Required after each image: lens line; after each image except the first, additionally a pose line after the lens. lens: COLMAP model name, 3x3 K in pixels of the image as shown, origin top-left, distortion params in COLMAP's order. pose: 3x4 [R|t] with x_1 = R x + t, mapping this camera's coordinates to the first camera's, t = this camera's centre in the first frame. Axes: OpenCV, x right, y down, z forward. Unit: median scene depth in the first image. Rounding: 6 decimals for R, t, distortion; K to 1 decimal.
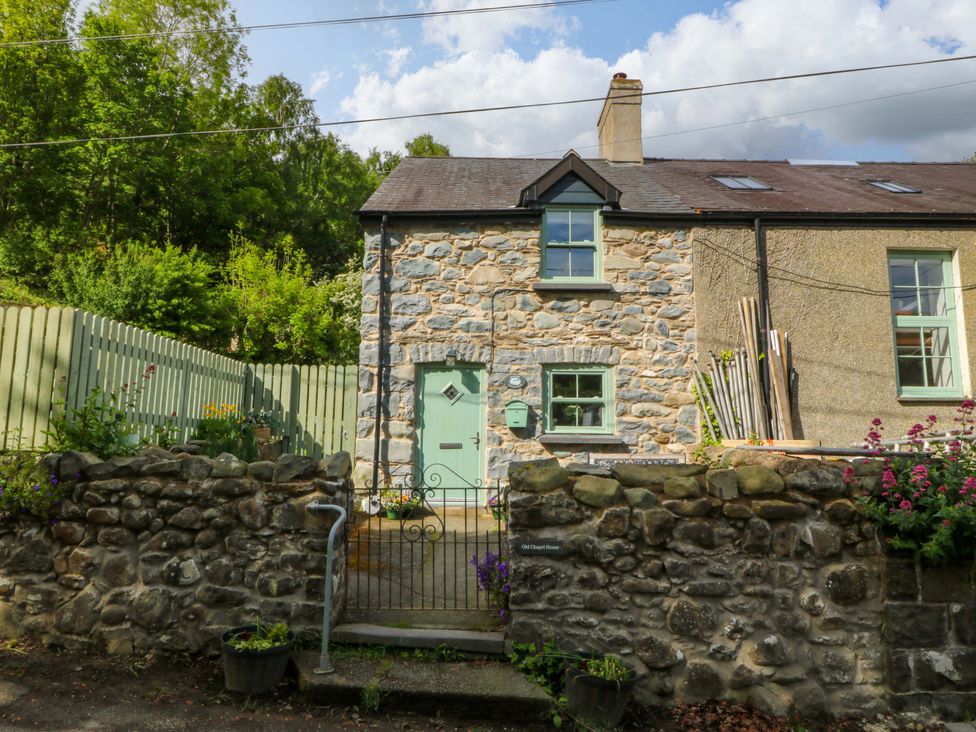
lens RADIAL K [[513.1, 0, 486.3], [0, 513.1, 353.4], [0, 0, 1]] dist [0.000019, -0.013476]
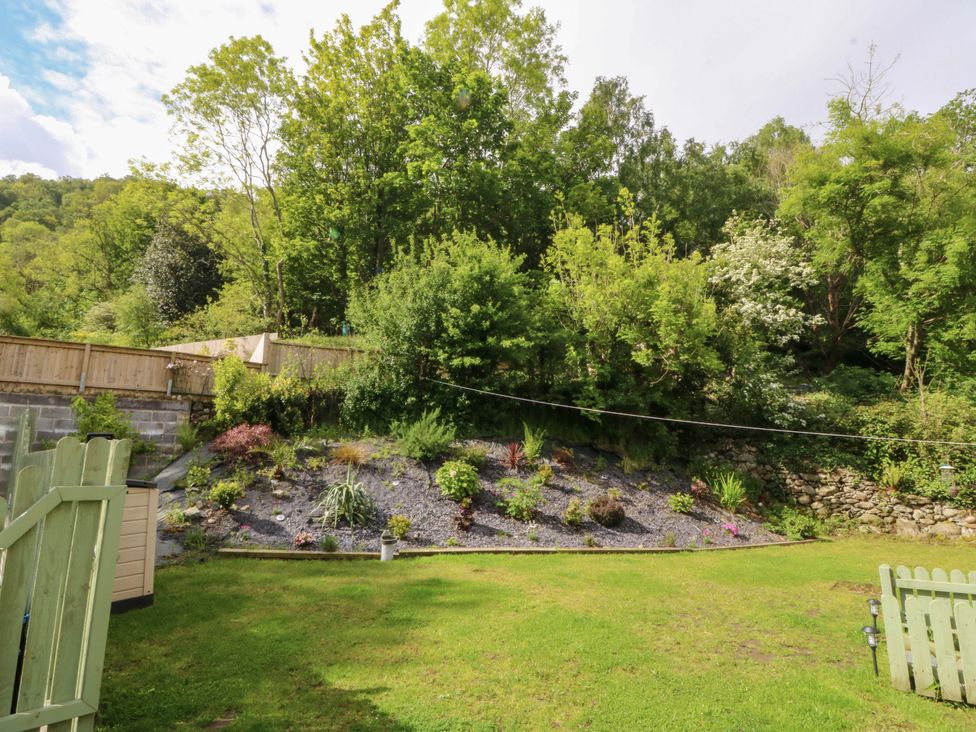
lens RADIAL K [[513.1, 0, 486.3], [0, 513.1, 353.4], [0, 0, 1]] dist [0.000019, -0.013476]
pose [[0.769073, -0.146996, -0.622028, -0.126582], [0.106677, 0.989065, -0.101838, 0.013340], [0.630196, 0.011965, 0.776344, 0.318563]]
